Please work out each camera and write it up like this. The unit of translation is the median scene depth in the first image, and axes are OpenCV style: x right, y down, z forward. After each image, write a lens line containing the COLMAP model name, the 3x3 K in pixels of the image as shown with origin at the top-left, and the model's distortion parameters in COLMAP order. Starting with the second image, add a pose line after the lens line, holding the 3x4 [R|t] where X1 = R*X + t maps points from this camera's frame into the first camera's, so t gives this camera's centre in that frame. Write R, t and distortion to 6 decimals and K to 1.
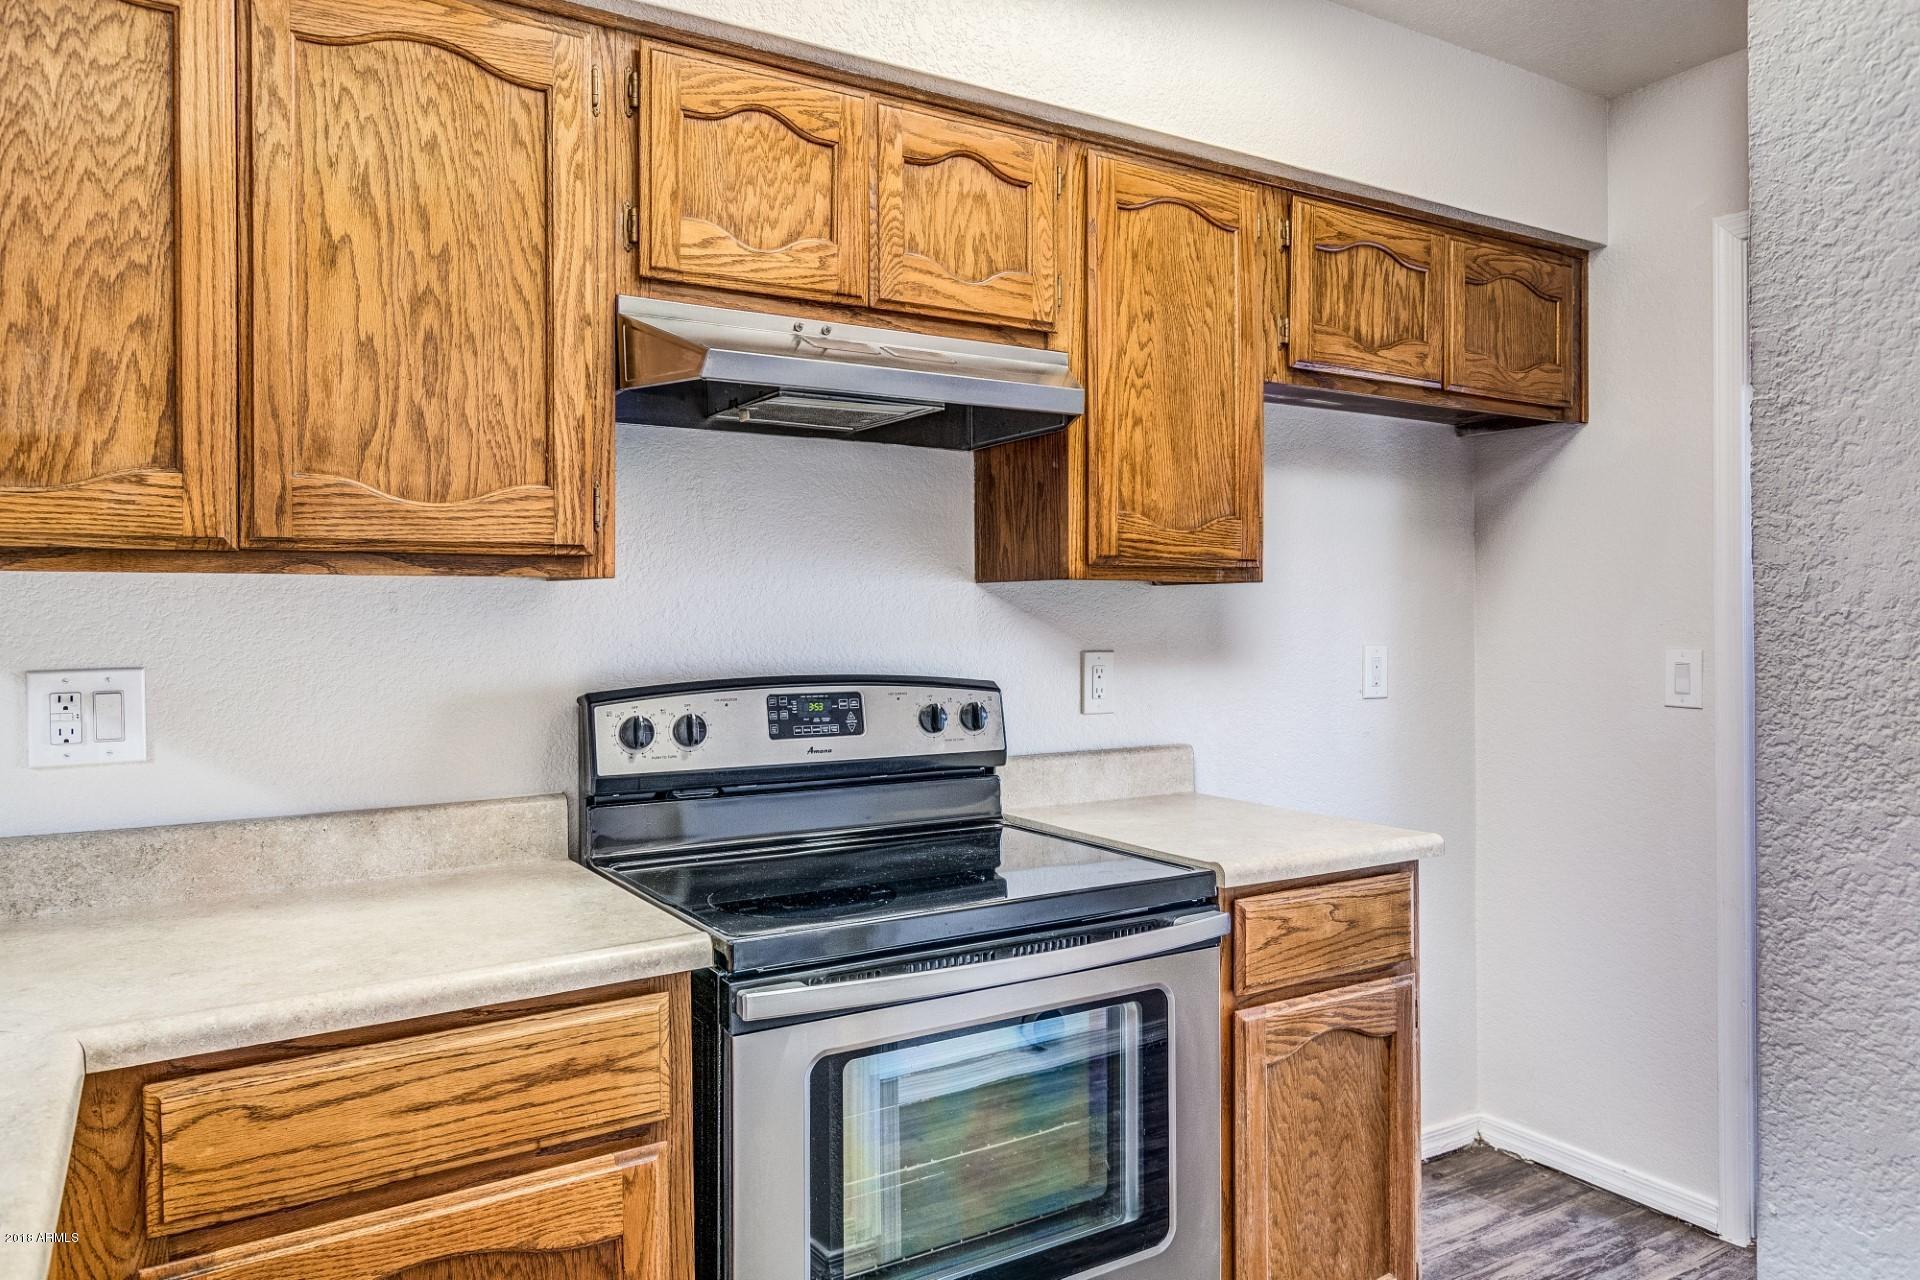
lens RADIAL K [[1268.7, 0, 959.7], [0, 1268.7, 613.6], [0, 0, 1]] dist [0.008197, 0.005556]
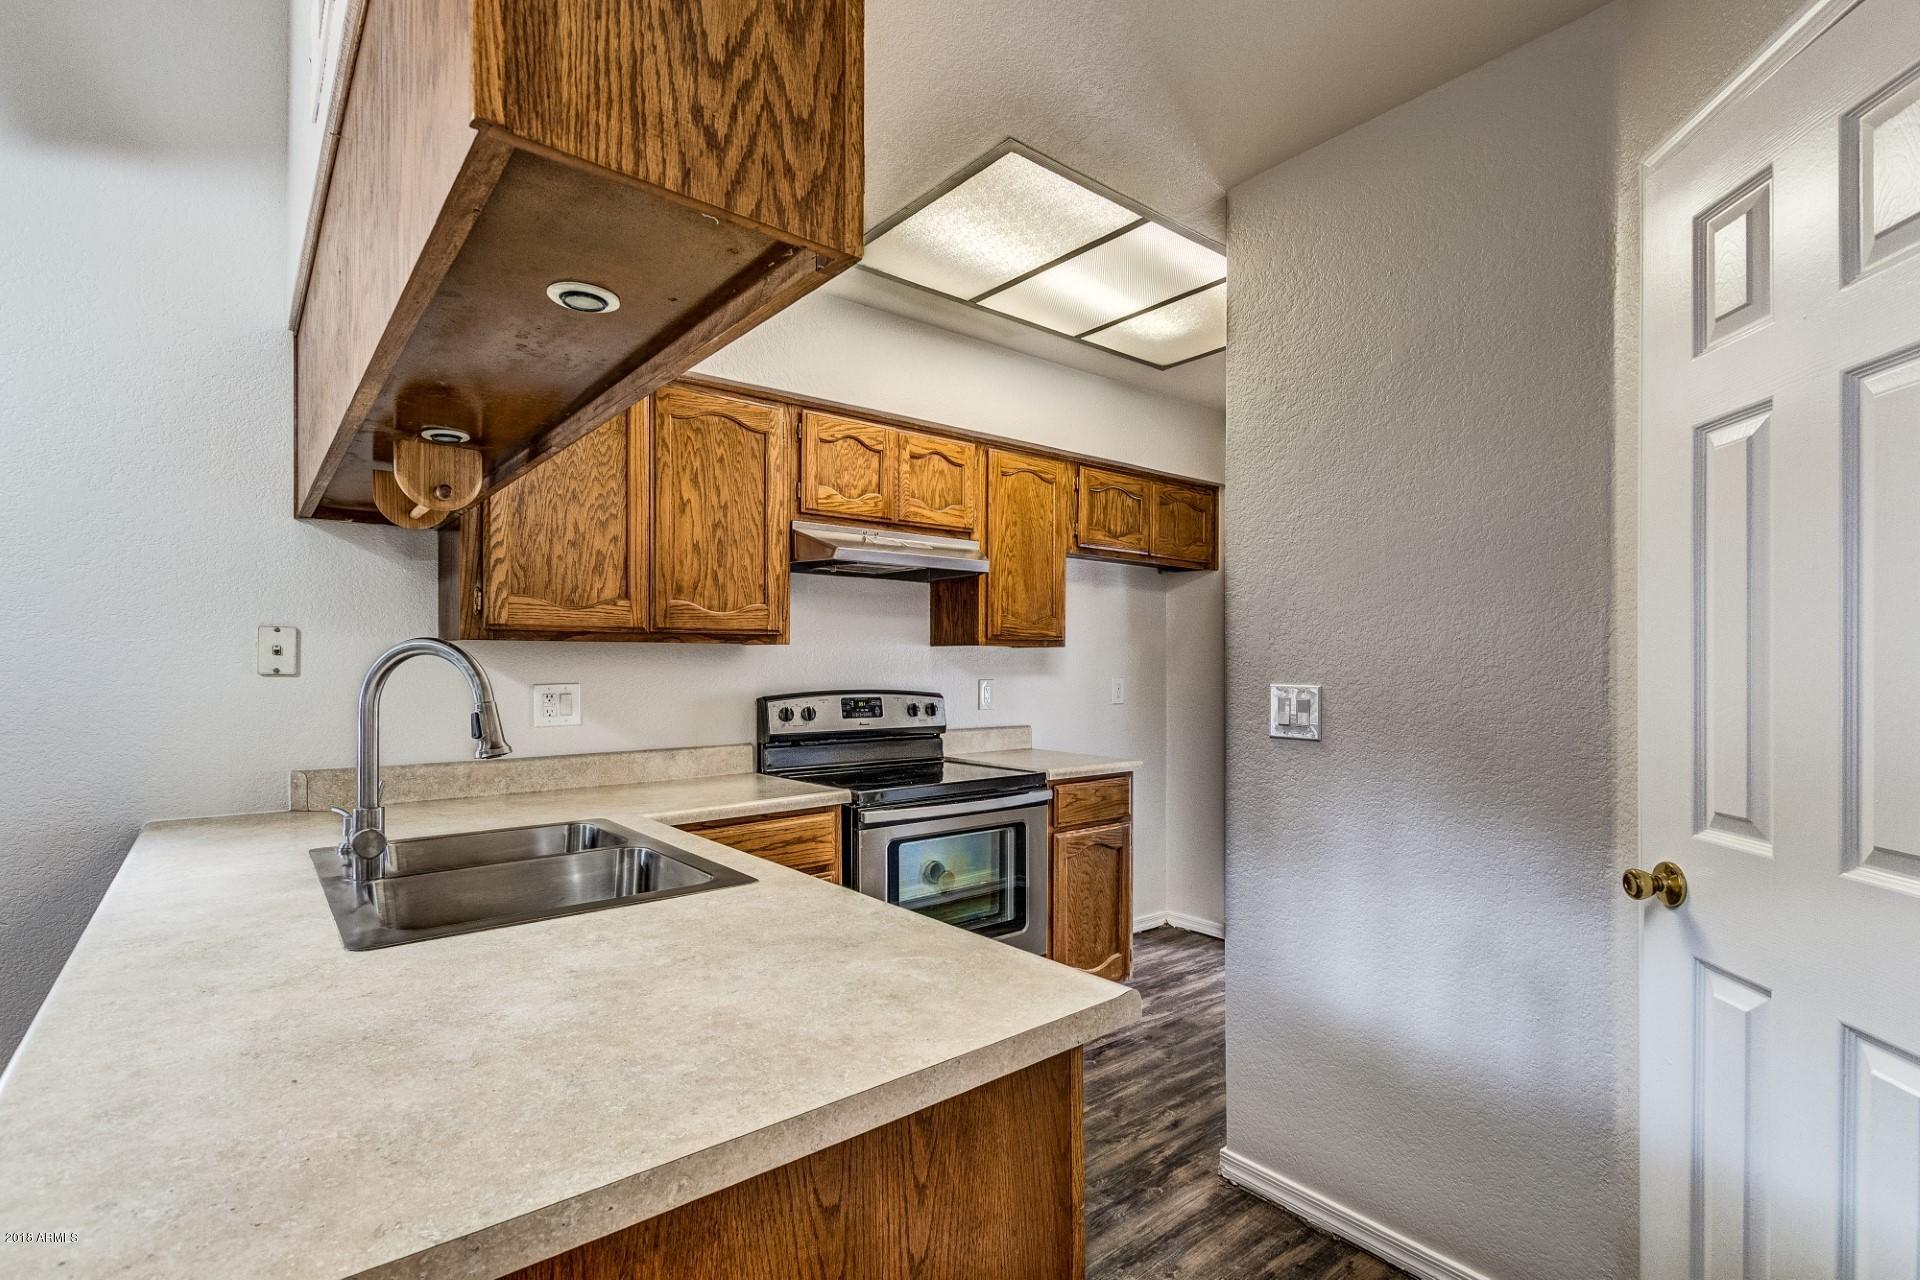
lens RADIAL K [[892.5, 0, 951.9], [0, 892.5, 667.7], [0, 0, 1]] dist [-0.001068, -0.000058]
pose [[0.992852, 0.004211, 0.119280, -0.160274], [-0.005102, 0.999961, 0.007169, 0.000811], [-0.119246, -0.007726, 0.992835, -0.579565]]
